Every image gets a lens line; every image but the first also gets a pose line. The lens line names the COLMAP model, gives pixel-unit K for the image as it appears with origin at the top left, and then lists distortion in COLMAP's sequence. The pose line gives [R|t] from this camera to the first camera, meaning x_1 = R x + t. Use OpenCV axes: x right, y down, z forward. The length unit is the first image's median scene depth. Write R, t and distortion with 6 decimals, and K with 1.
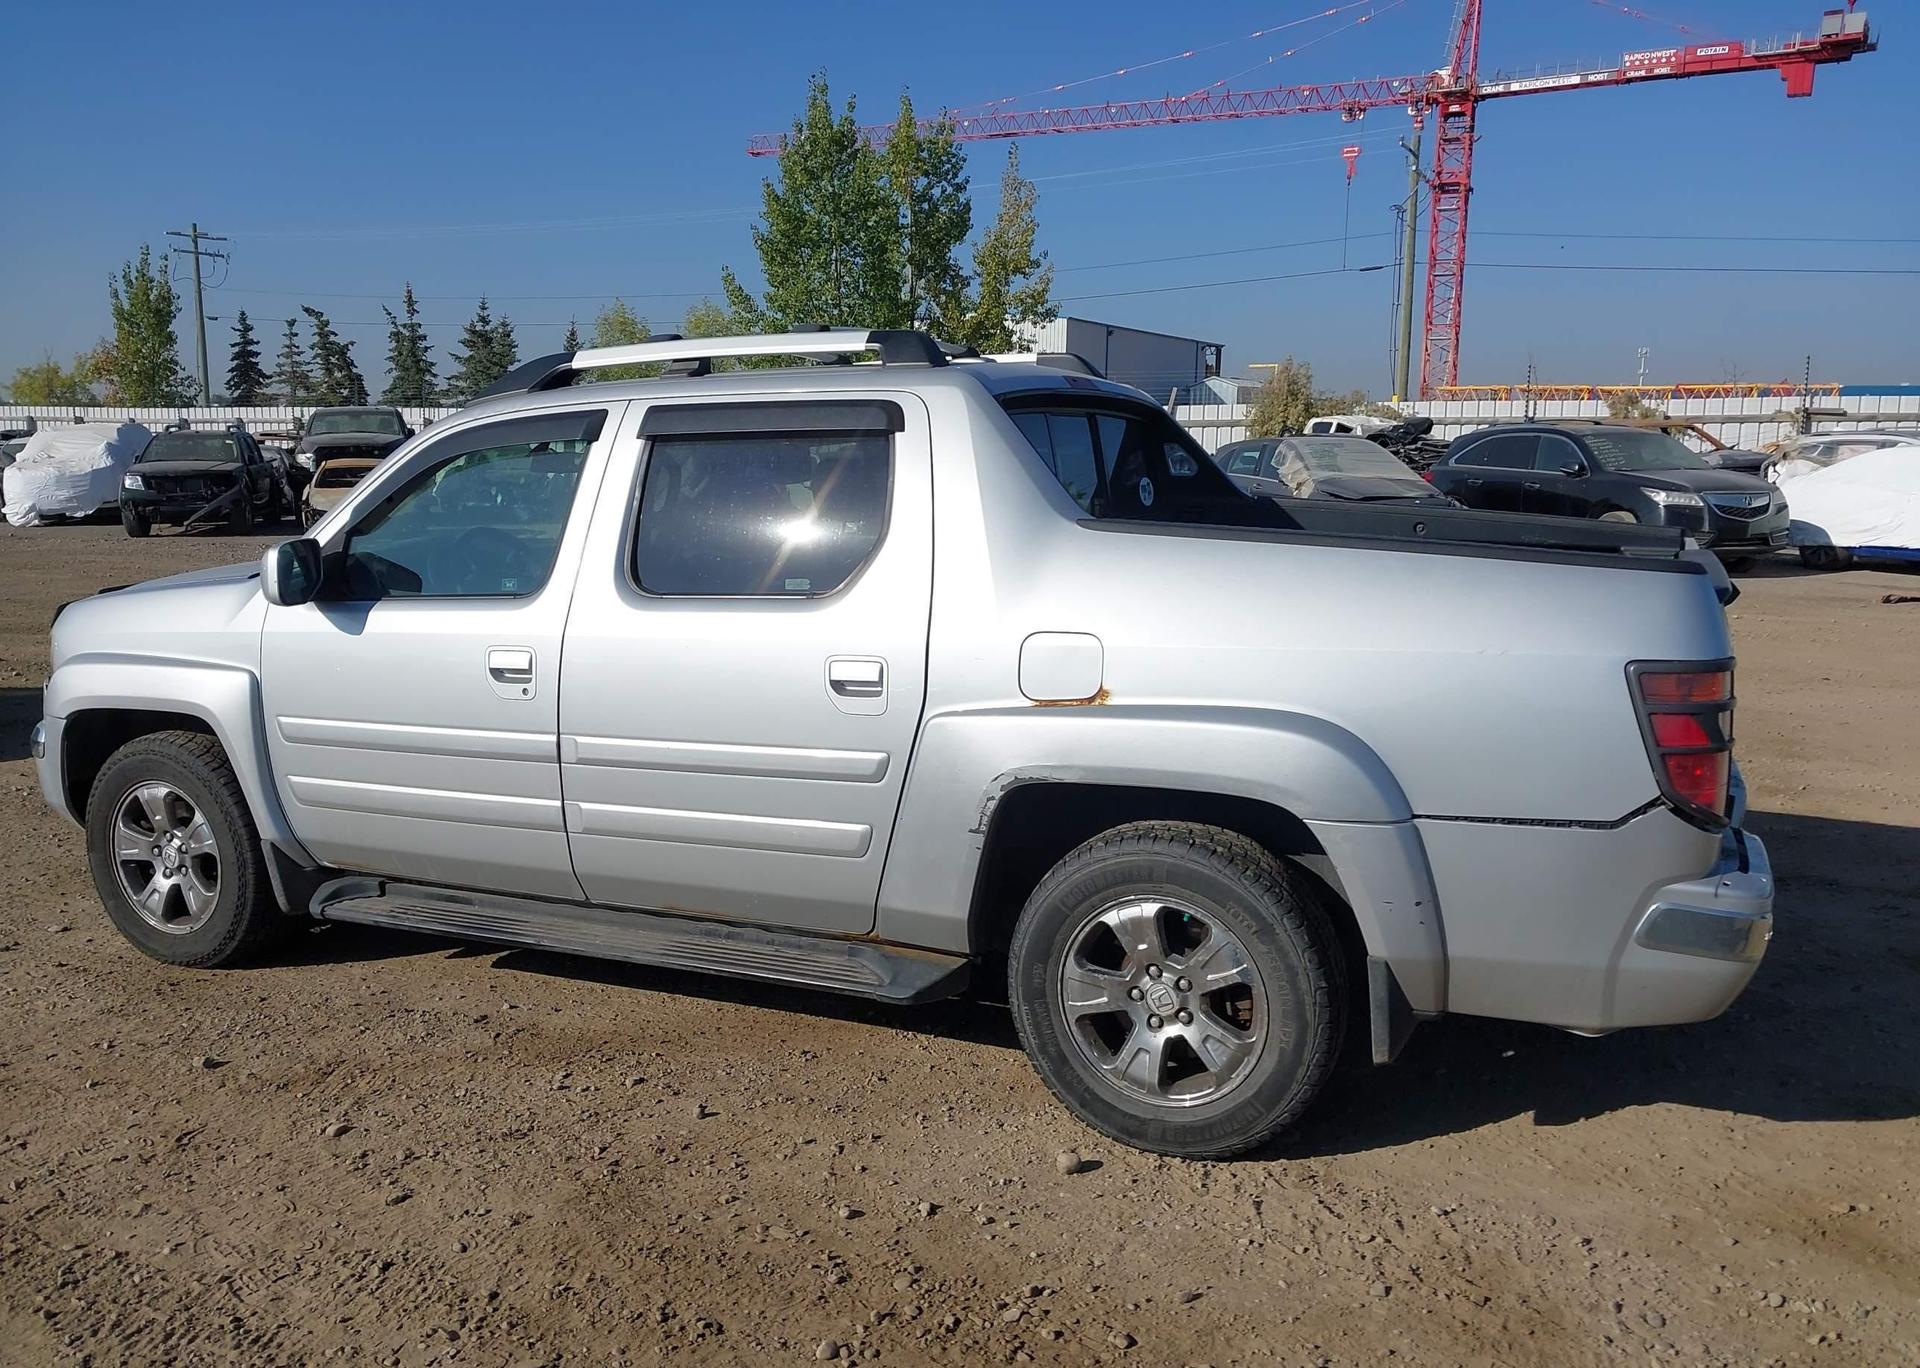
lens RADIAL K [[1520.7, 0, 959.4], [0, 1520.7, 704.6], [0, 0, 1]] dist [0.022961, -0.029155]
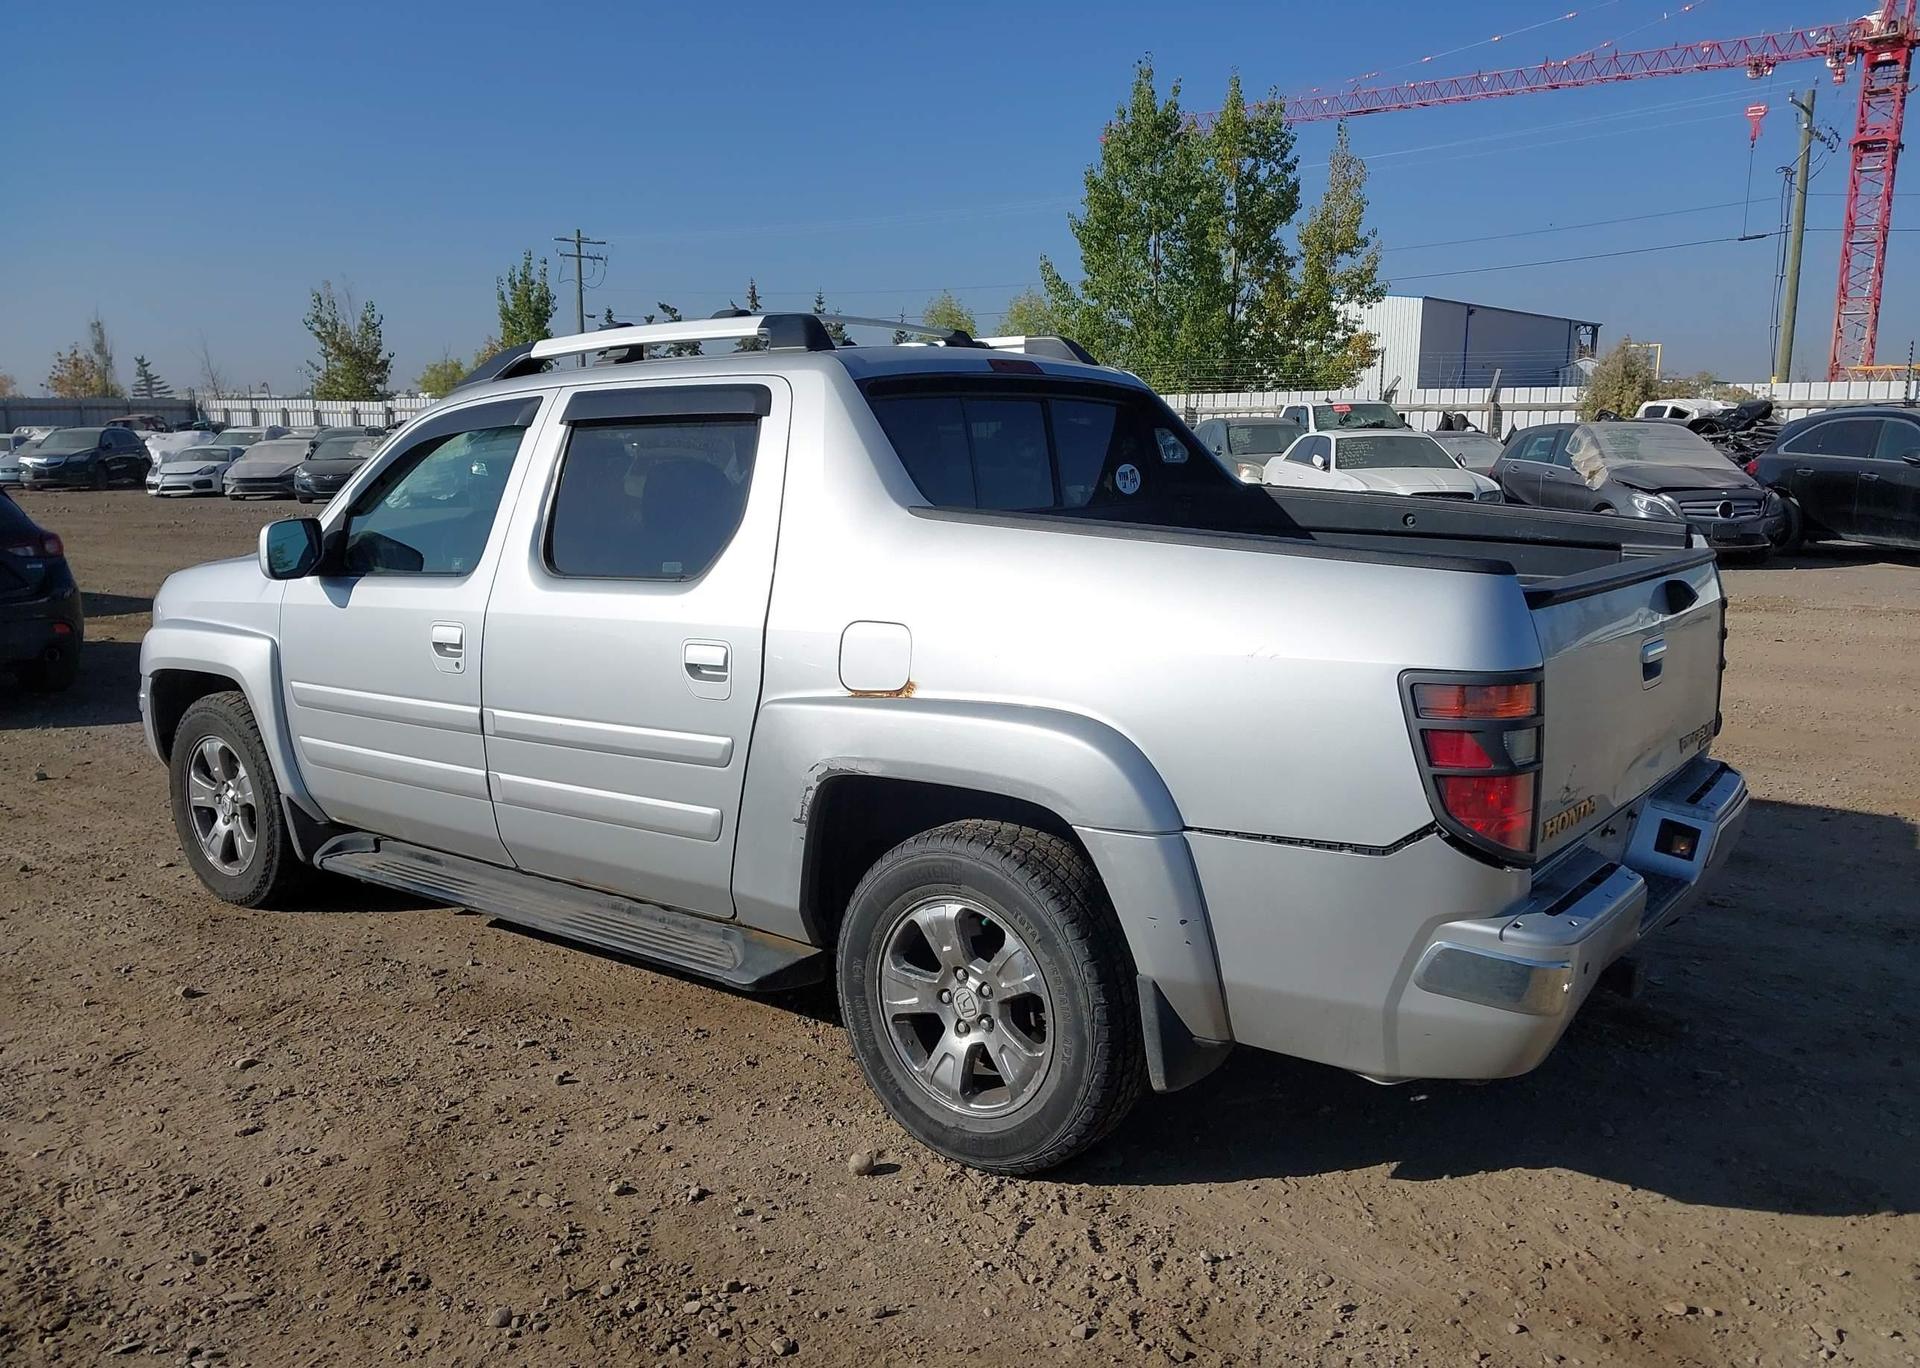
lens RADIAL K [[1528.0, 0, 960.0], [0, 1528.0, 684.0], [0, 0, 1]] dist [0.009696, -0.010652]
pose [[0.973852, 0.035436, -0.224404, 0.290841], [-0.036636, 0.999328, -0.001181, -0.007055], [0.224212, 0.009372, 0.974495, 0.045997]]
